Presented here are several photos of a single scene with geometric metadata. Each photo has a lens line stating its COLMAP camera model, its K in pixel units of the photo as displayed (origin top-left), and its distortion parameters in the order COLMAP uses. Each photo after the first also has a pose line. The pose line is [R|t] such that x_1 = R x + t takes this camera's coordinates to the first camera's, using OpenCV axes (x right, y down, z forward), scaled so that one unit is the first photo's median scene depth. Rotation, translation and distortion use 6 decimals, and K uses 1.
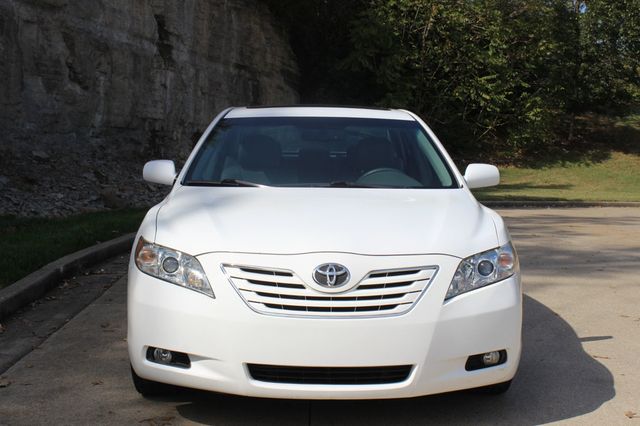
lens RADIAL K [[975.4, 0, 322.0], [0, 975.4, 204.1], [0, 0, 1]] dist [-0.023204, 0.096744]
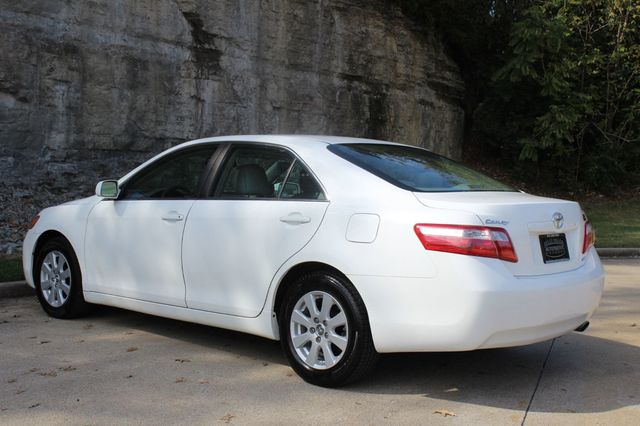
lens RADIAL K [[847.7, 0, 320.0], [0, 847.7, 213.0], [0, 0, 1]] dist [-0.037010, -0.011967]
pose [[0.939652, 0.015209, -0.341794, 0.166959], [-0.017041, 0.999852, -0.002359, -0.023011], [0.341707, 0.008042, 0.939772, 0.337608]]
